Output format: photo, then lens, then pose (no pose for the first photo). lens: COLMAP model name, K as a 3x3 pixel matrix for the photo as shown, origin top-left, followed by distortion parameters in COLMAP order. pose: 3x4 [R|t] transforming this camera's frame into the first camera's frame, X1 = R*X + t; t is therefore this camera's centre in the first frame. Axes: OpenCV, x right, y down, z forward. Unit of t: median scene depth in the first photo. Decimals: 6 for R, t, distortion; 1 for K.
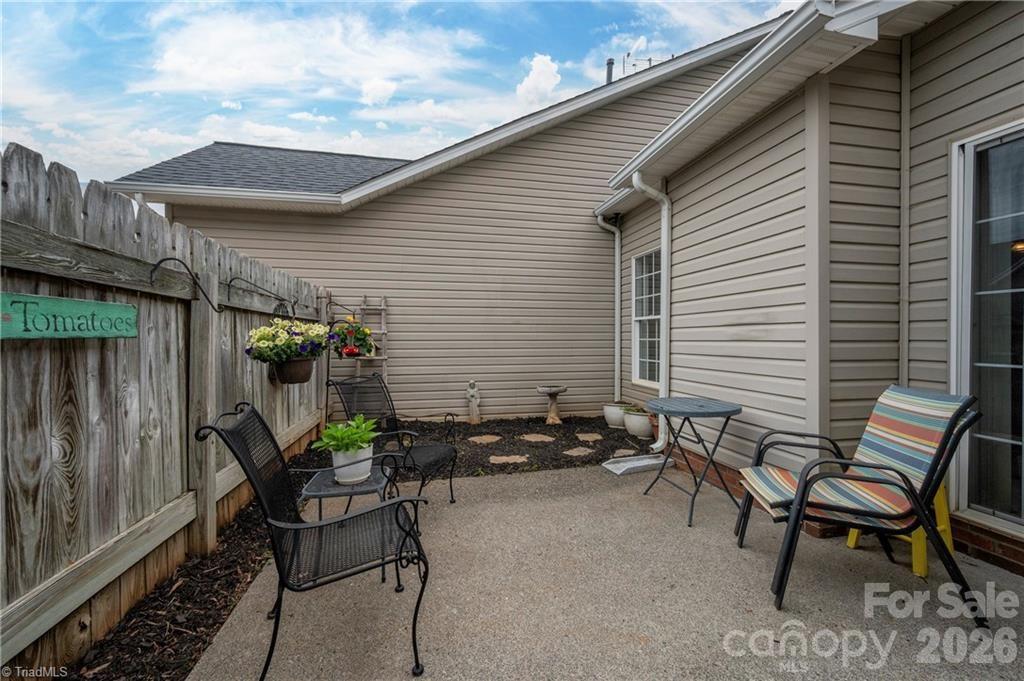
lens RADIAL K [[404.4, 0, 508.7], [0, 404.4, 336.4], [0, 0, 1]] dist [-0.001772, -0.000453]
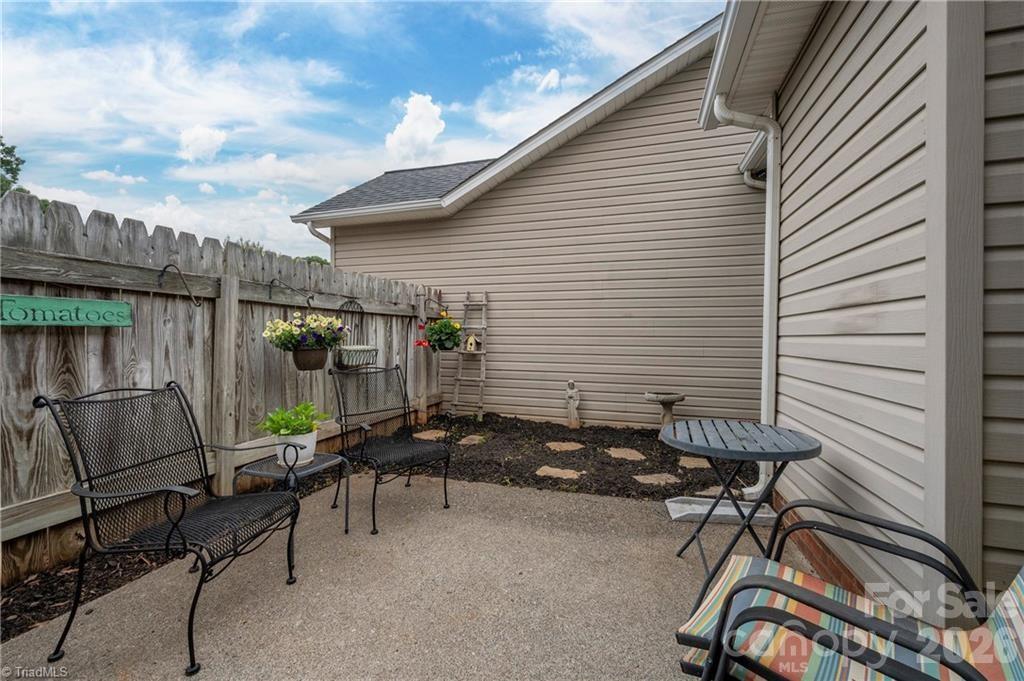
lens RADIAL K [[404.4, 0, 508.7], [0, 404.4, 336.4], [0, 0, 1]] dist [-0.001772, -0.000453]
pose [[0.869112, 0.006654, -0.494570, 0.715948], [-0.004492, 0.999974, 0.005560, 0.019242], [0.494595, -0.002610, 0.869120, 0.428423]]
